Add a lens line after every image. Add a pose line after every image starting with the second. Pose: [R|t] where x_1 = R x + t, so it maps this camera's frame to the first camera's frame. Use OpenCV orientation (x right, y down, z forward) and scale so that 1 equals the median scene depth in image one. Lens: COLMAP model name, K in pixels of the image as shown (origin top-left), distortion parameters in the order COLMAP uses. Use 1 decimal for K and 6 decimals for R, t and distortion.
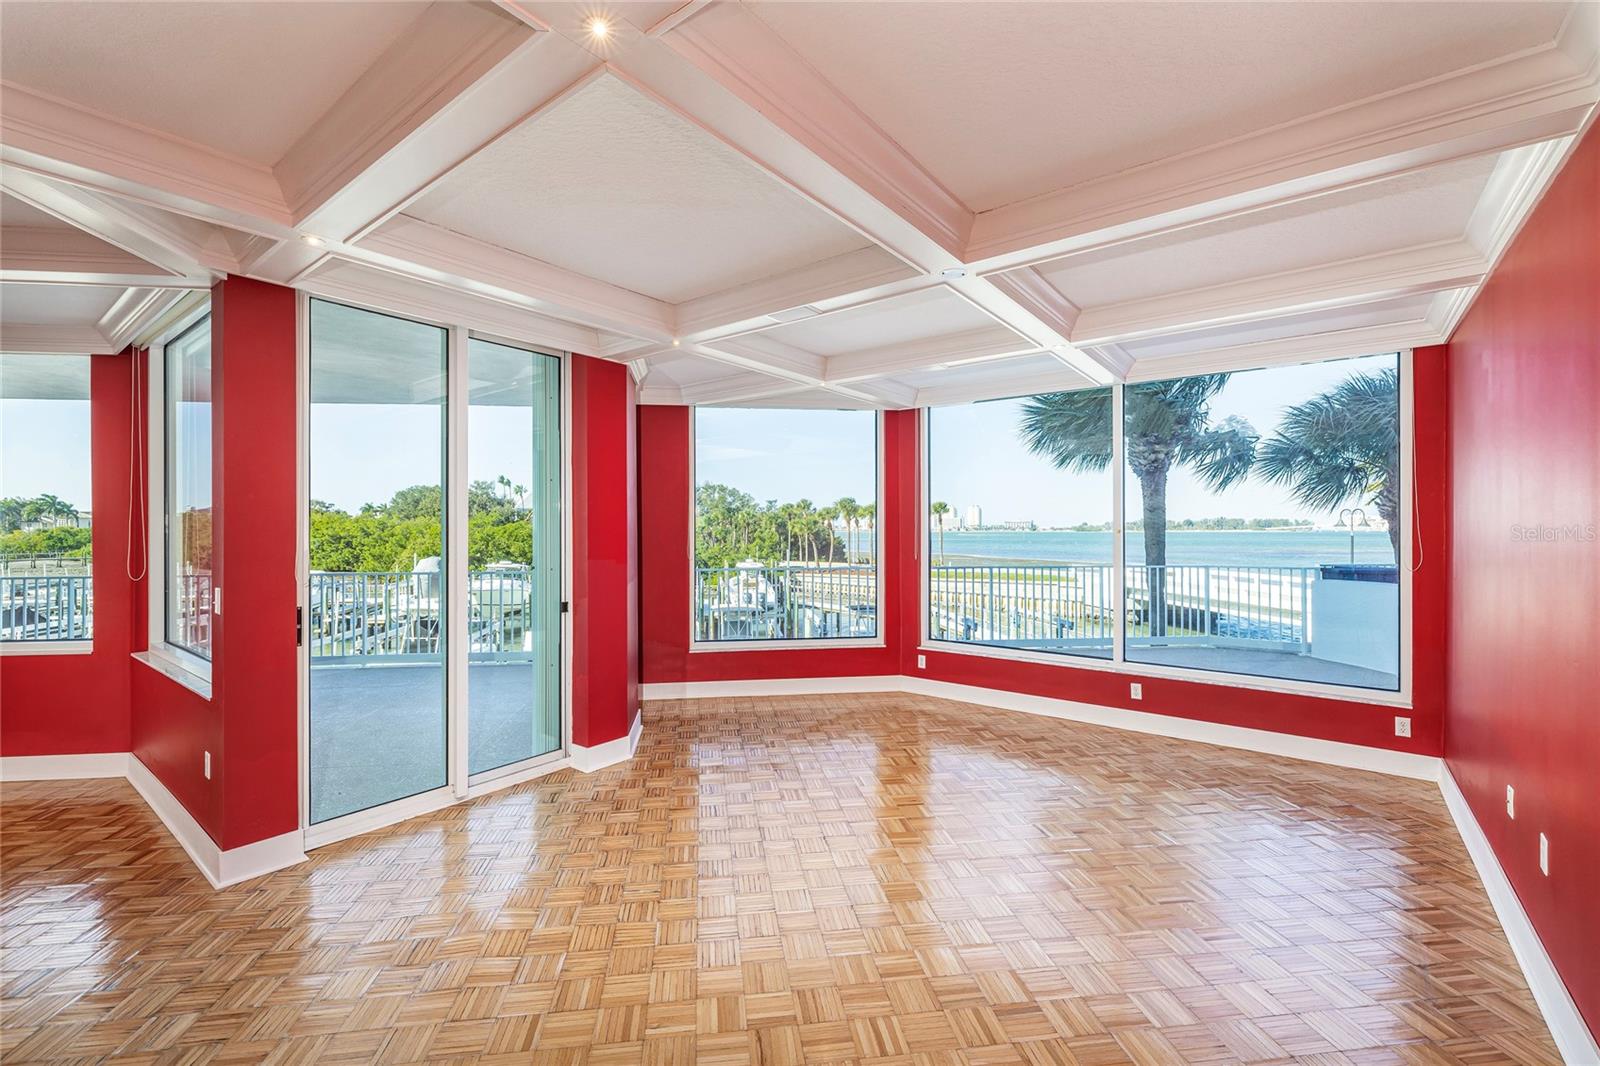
lens RADIAL K [[698.8, 0, 799.8], [0, 698.8, 521.9], [0, 0, 1]] dist [-0.000021, 0.000146]
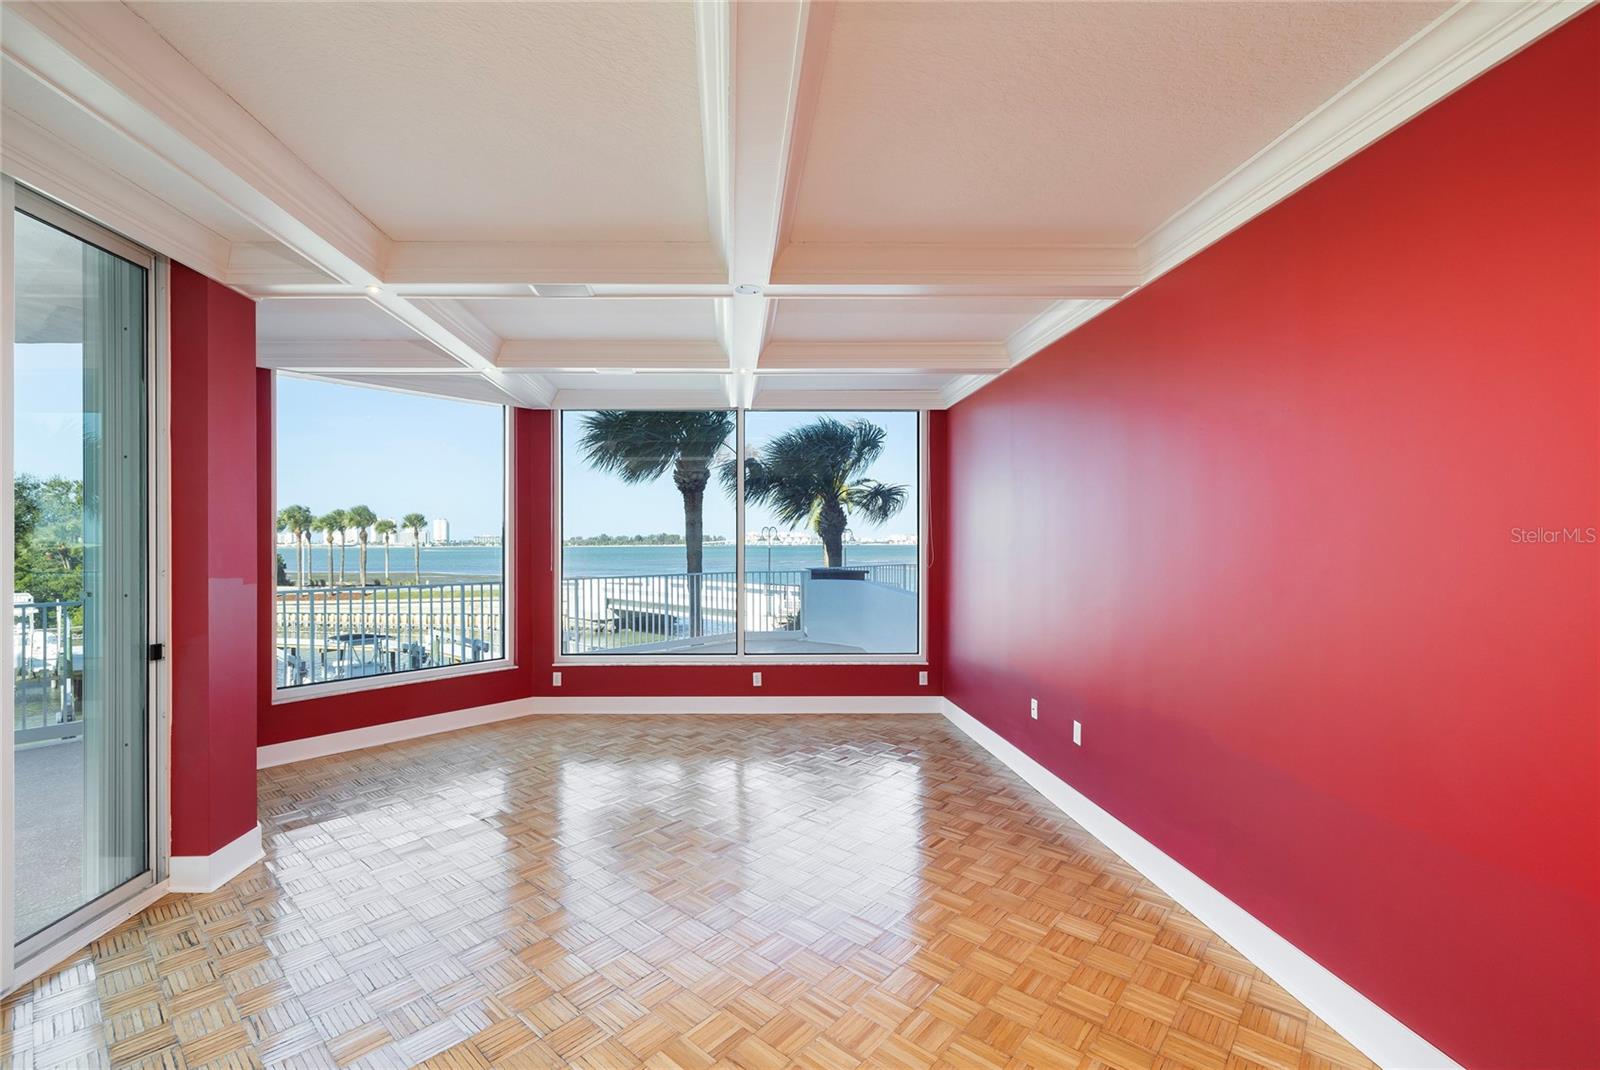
lens RADIAL K [[703.5, 0, 800.0], [0, 703.5, 535.0], [0, 0, 1]] dist [-0.001570, -0.000065]
pose [[0.758283, 0.004520, 0.651910, -0.225409], [-0.003192, 0.999990, -0.003221, 0.009233], [-0.651917, 0.000362, 0.758290, 0.079368]]
